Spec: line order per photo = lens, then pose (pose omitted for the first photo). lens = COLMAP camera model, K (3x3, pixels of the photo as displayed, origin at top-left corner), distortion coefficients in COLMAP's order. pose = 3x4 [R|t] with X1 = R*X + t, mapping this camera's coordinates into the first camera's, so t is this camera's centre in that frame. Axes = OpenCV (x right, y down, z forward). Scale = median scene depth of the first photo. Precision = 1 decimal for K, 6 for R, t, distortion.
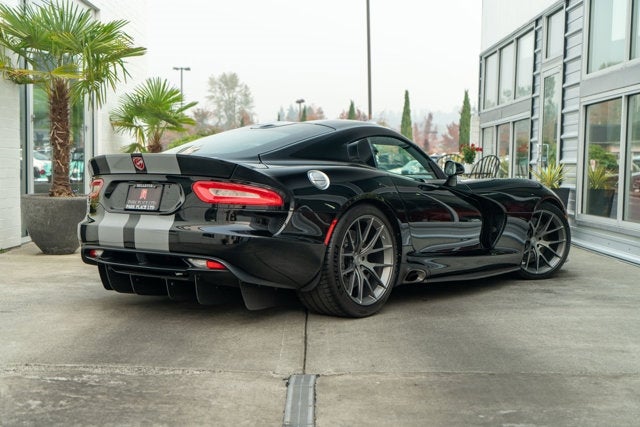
lens RADIAL K [[757.2, 0, 320.0], [0, 757.2, 213.5], [0, 0, 1]] dist [0.030110, 0.007853]
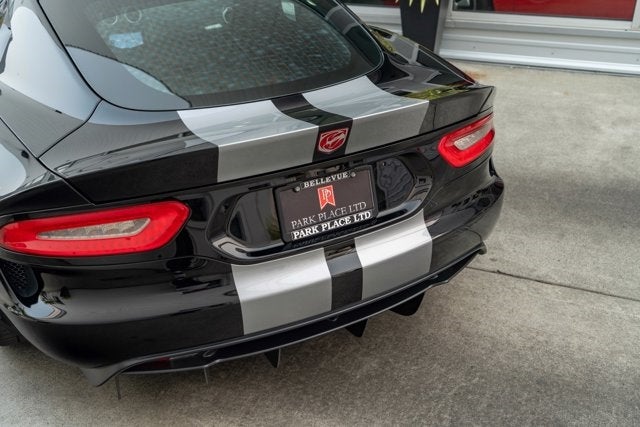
lens RADIAL K [[757.2, 0, 320.0], [0, 757.2, 213.5], [0, 0, 1]] dist [0.030110, 0.007853]
pose [[0.397373, -0.440307, 0.805124, -0.634966], [0.068293, 0.889125, 0.452540, -0.237165], [-0.915113, -0.124843, 0.383384, 0.833725]]
